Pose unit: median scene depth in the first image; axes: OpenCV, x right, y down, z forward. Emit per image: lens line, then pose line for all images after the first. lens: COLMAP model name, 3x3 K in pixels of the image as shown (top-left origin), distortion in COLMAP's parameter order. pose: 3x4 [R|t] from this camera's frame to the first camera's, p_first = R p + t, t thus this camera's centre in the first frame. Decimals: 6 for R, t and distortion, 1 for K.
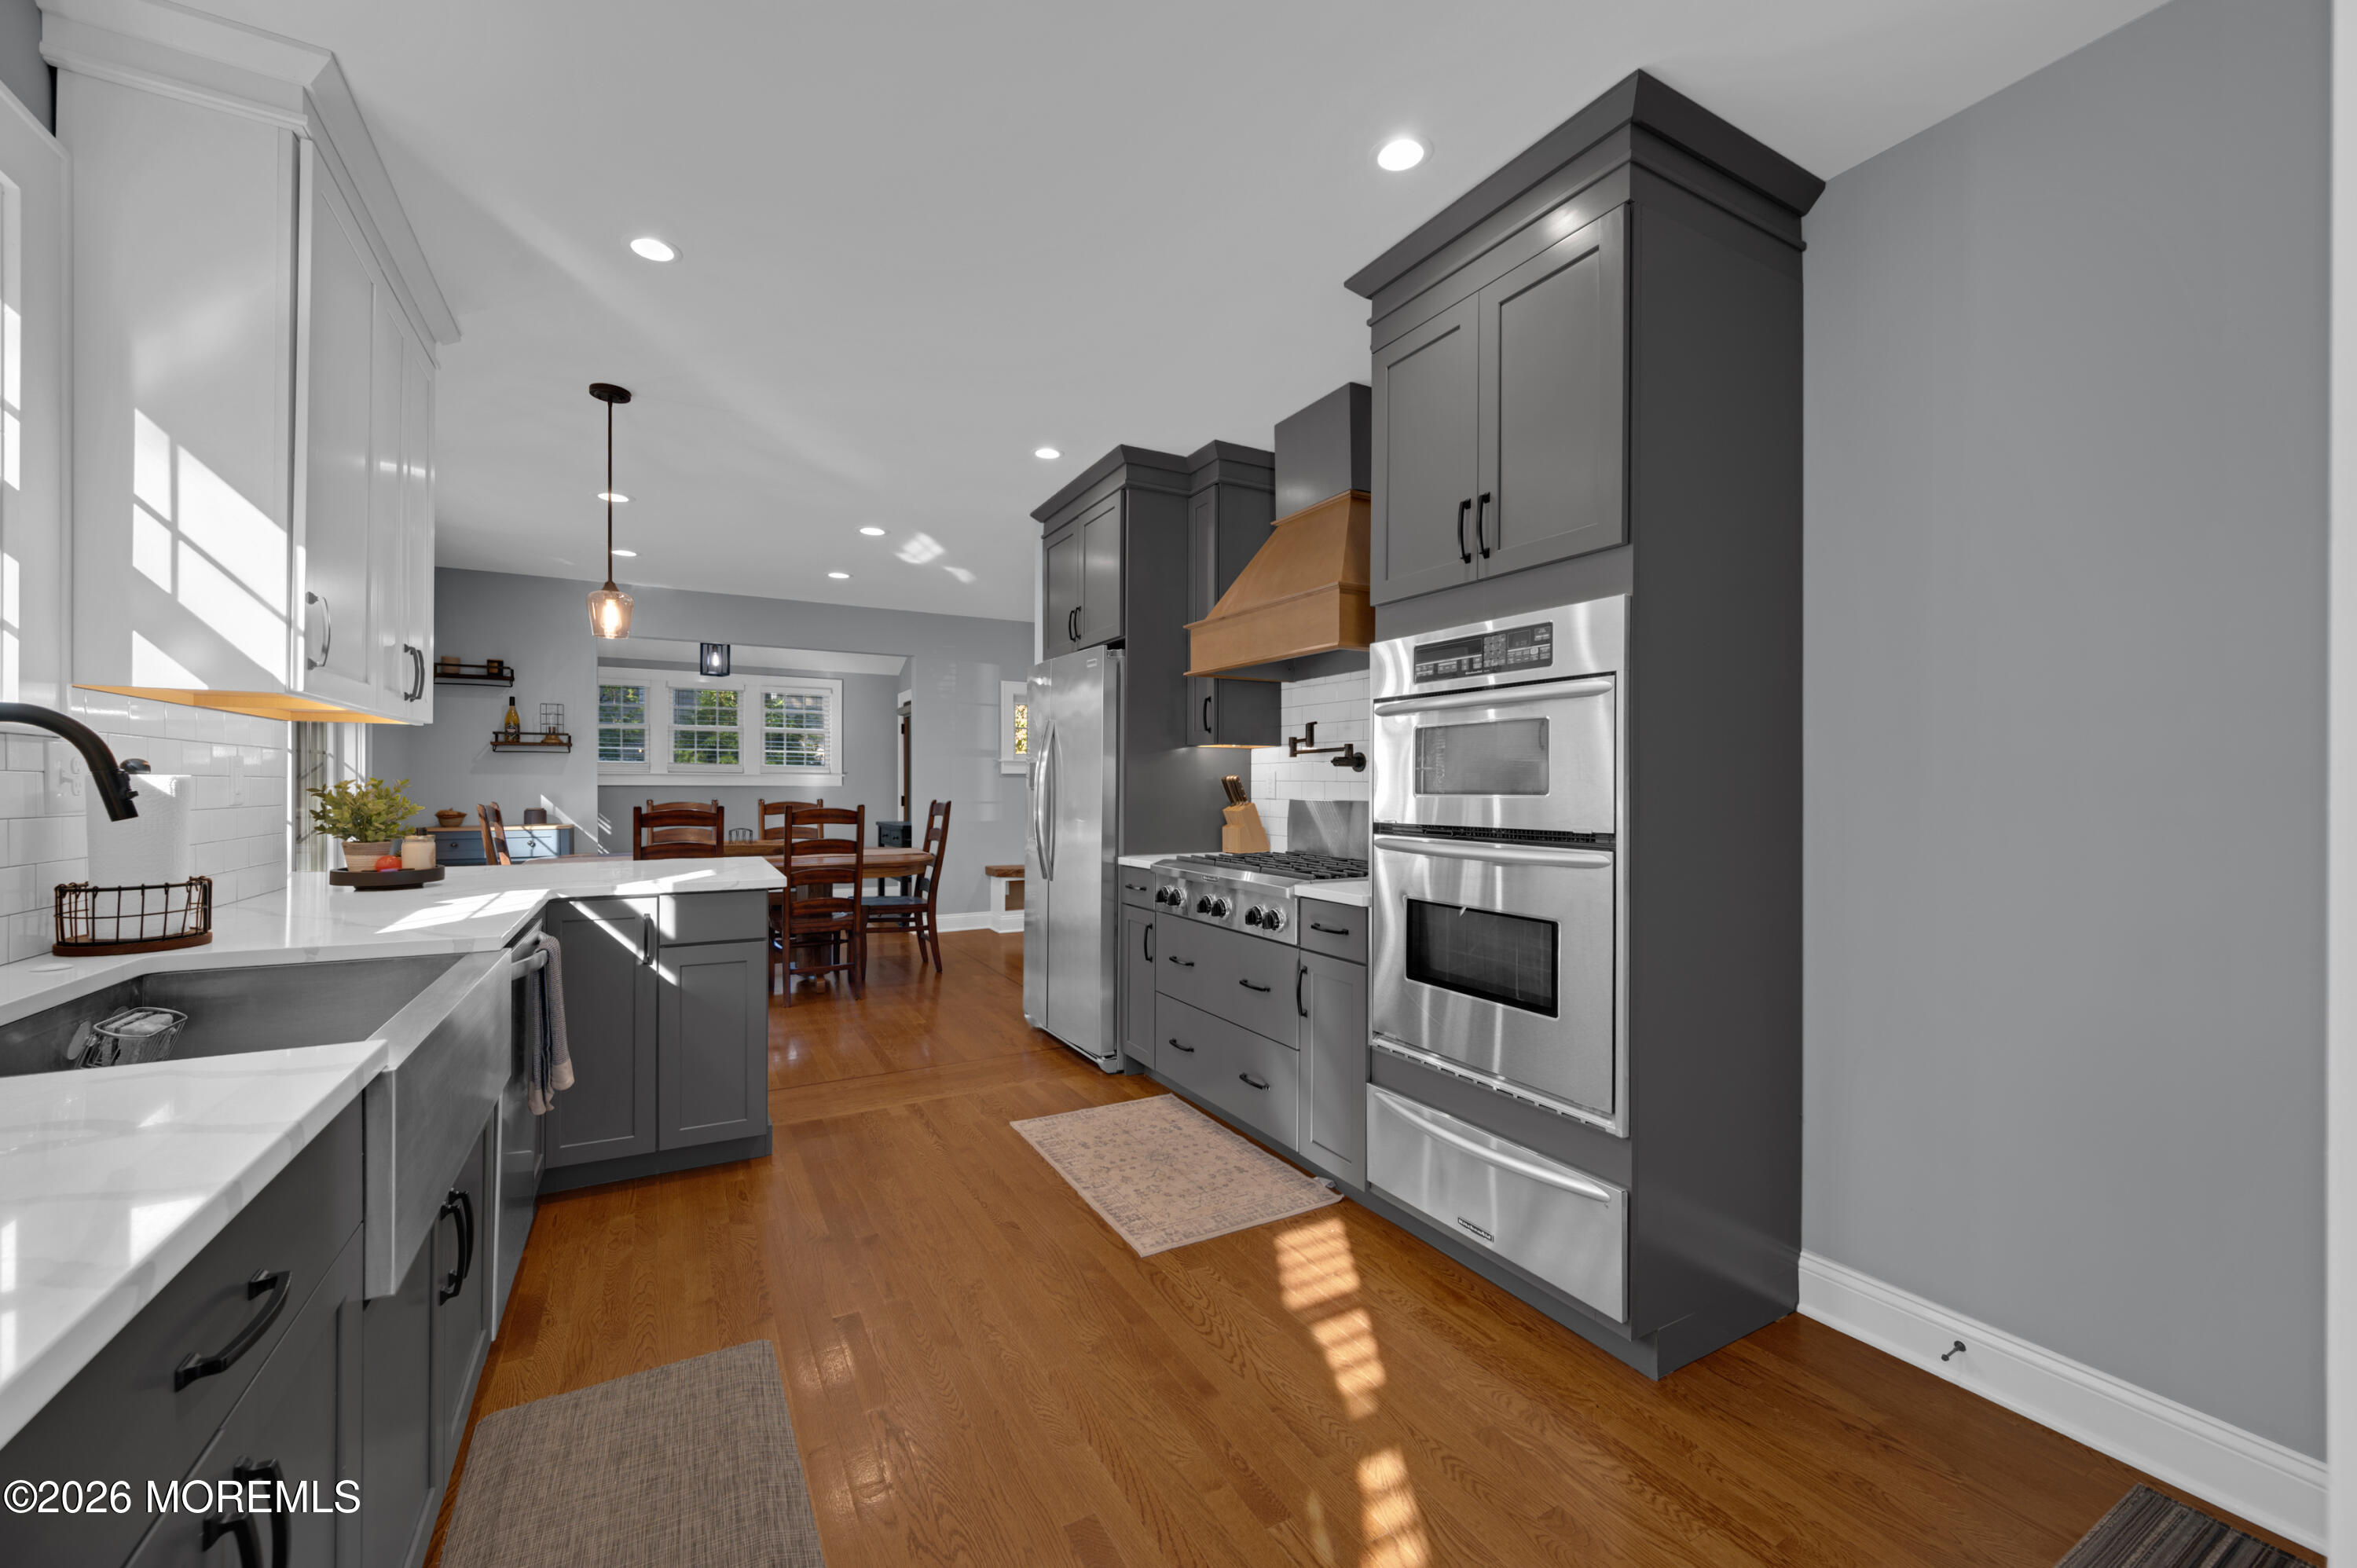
lens RADIAL K [[933.9, 0, 1187.0], [0, 933.9, 786.6], [0, 0, 1]] dist [-0.000741, 0.000040]
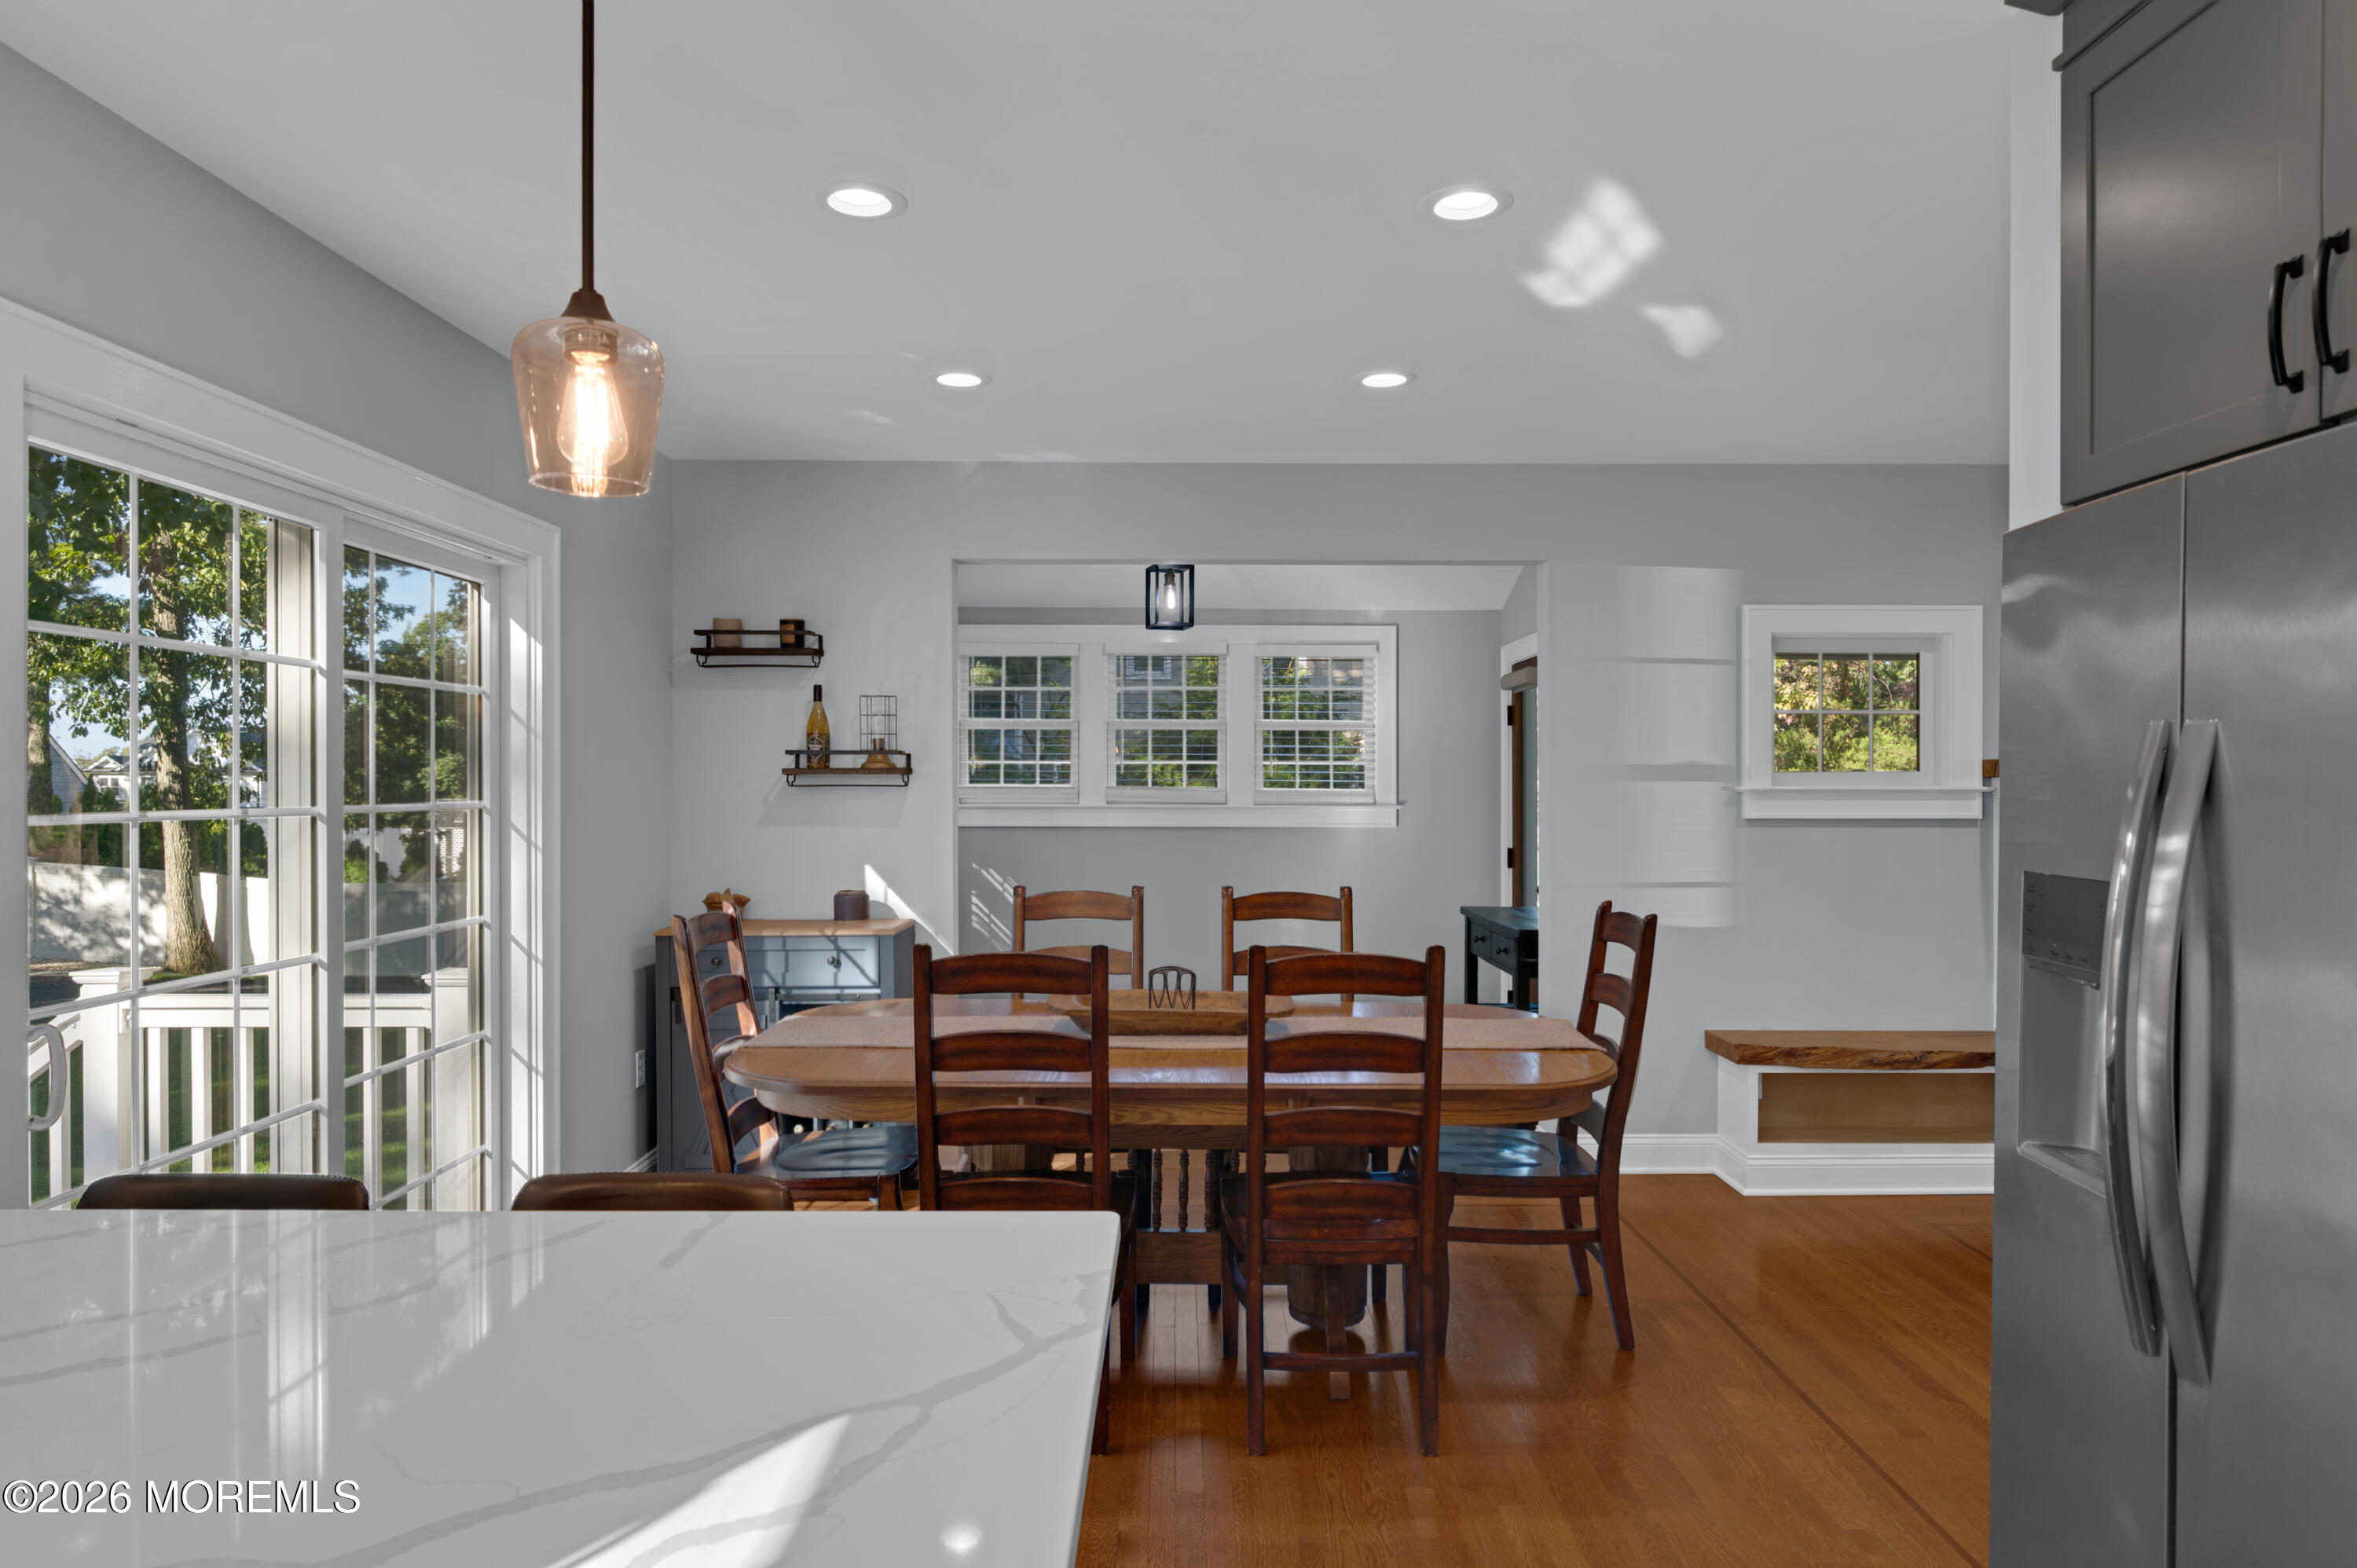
lens RADIAL K [[1424.1, 0, 1190.2], [0, 1424.1, 797.1], [0, 0, 1]] dist [-0.007076, -0.000287]
pose [[0.877200, 0.002987, -0.480115, -0.159265], [0.001063, 0.999966, 0.008165, -0.044287], [0.480123, -0.007672, 0.877168, 0.443824]]
